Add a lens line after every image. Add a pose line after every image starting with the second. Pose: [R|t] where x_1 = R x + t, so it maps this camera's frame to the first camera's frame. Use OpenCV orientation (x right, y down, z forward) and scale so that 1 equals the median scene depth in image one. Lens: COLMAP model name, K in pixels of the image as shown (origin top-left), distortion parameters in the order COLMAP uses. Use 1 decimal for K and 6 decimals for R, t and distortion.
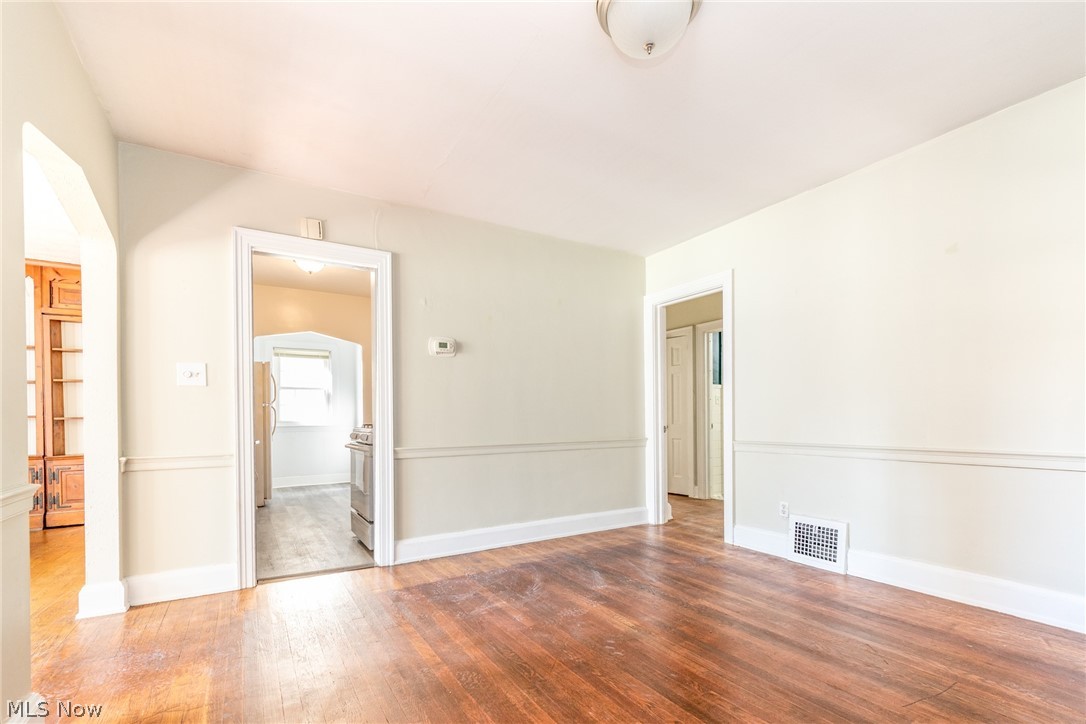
lens RADIAL K [[479.1, 0, 542.7], [0, 479.1, 422.6], [0, 0, 1]] dist [-0.000201, -0.000084]
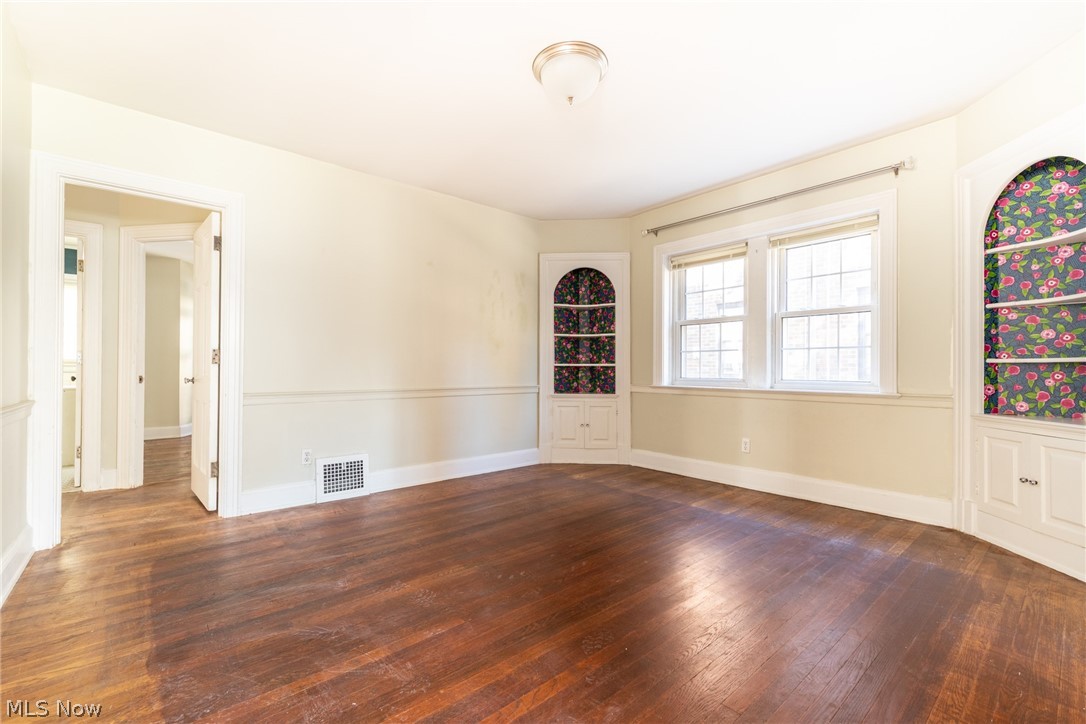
lens RADIAL K [[462.4, 0, 539.0], [0, 462.4, 367.3], [0, 0, 1]] dist [0.001441, 0.000208]
pose [[-0.155097, 0.014769, 0.987789, -0.623423], [0.005508, 0.999886, -0.014085, 0.008108], [-0.987884, 0.003257, -0.155161, 0.753838]]
